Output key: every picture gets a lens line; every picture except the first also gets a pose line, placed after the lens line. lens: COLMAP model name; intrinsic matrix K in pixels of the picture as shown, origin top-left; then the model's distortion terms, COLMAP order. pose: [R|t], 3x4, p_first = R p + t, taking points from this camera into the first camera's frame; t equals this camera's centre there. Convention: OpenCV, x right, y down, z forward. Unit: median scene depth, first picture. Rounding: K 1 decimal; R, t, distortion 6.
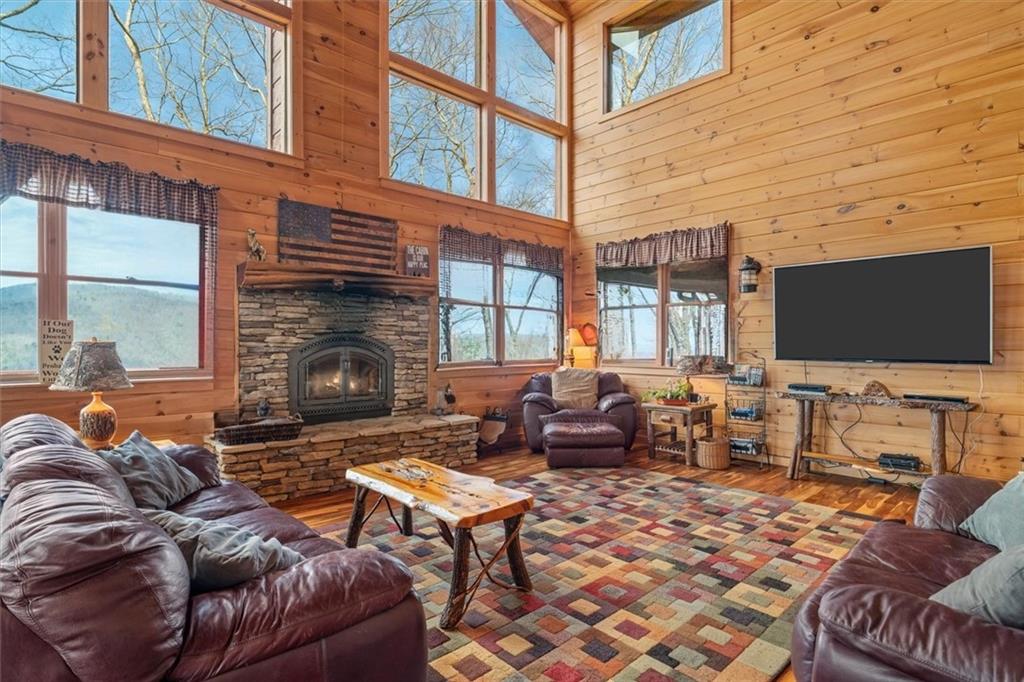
lens RADIAL K [[521.4, 0, 517.0], [0, 521.4, 345.5], [0, 0, 1]] dist [-0.004023, 0.000603]
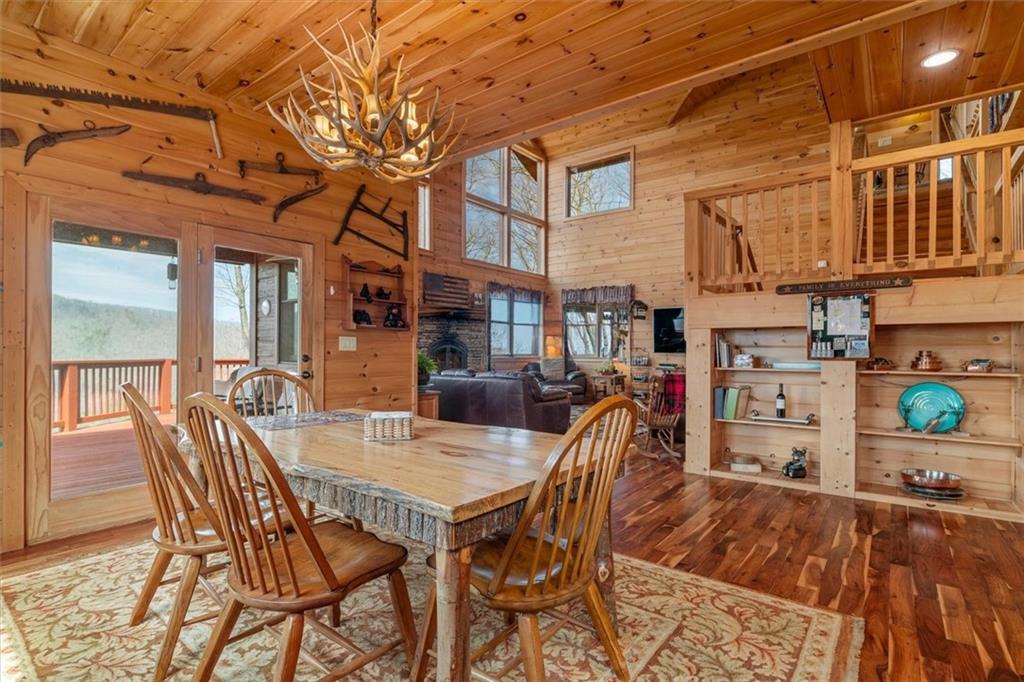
lens RADIAL K [[485.6, 0, 518.3], [0, 485.6, 343.9], [0, 0, 1]] dist [-0.003744, -0.000271]
pose [[0.986650, 0.007740, 0.162674, -0.359795], [-0.005571, 0.999889, -0.013785, 0.022310], [-0.162763, 0.012695, 0.986584, -0.839911]]
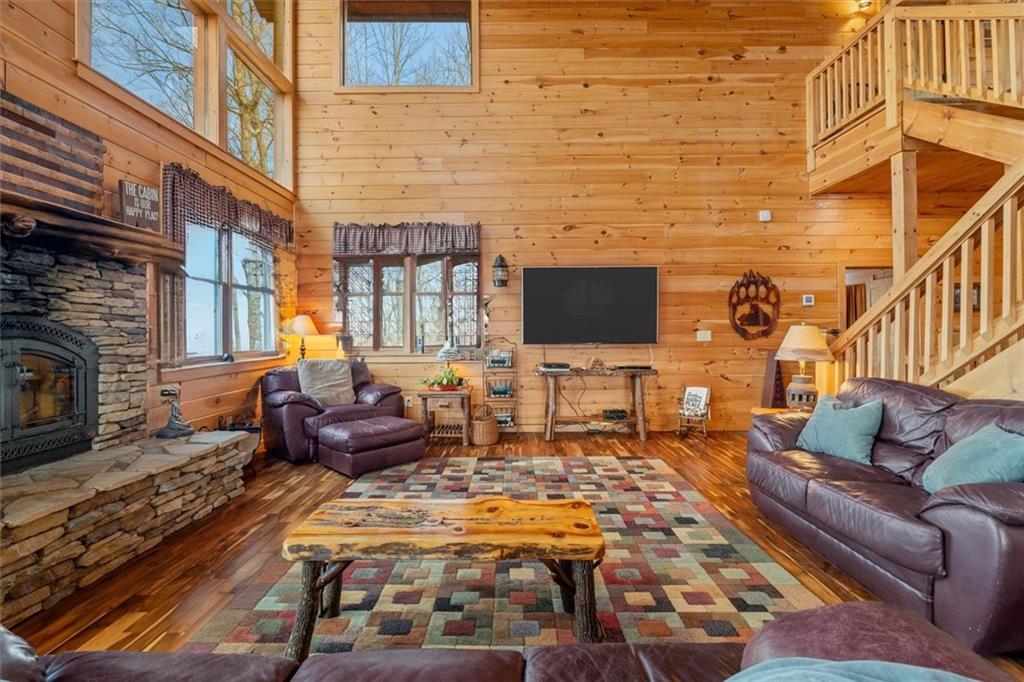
lens RADIAL K [[481.5, 0, 516.3], [0, 481.5, 325.2], [0, 0, 1]] dist [-0.003614, 0.000542]
pose [[0.684366, 0.004025, 0.729128, -0.328369], [0.009316, 0.999855, -0.014263, -0.000828], [-0.729079, 0.016554, 0.684229, 0.257520]]
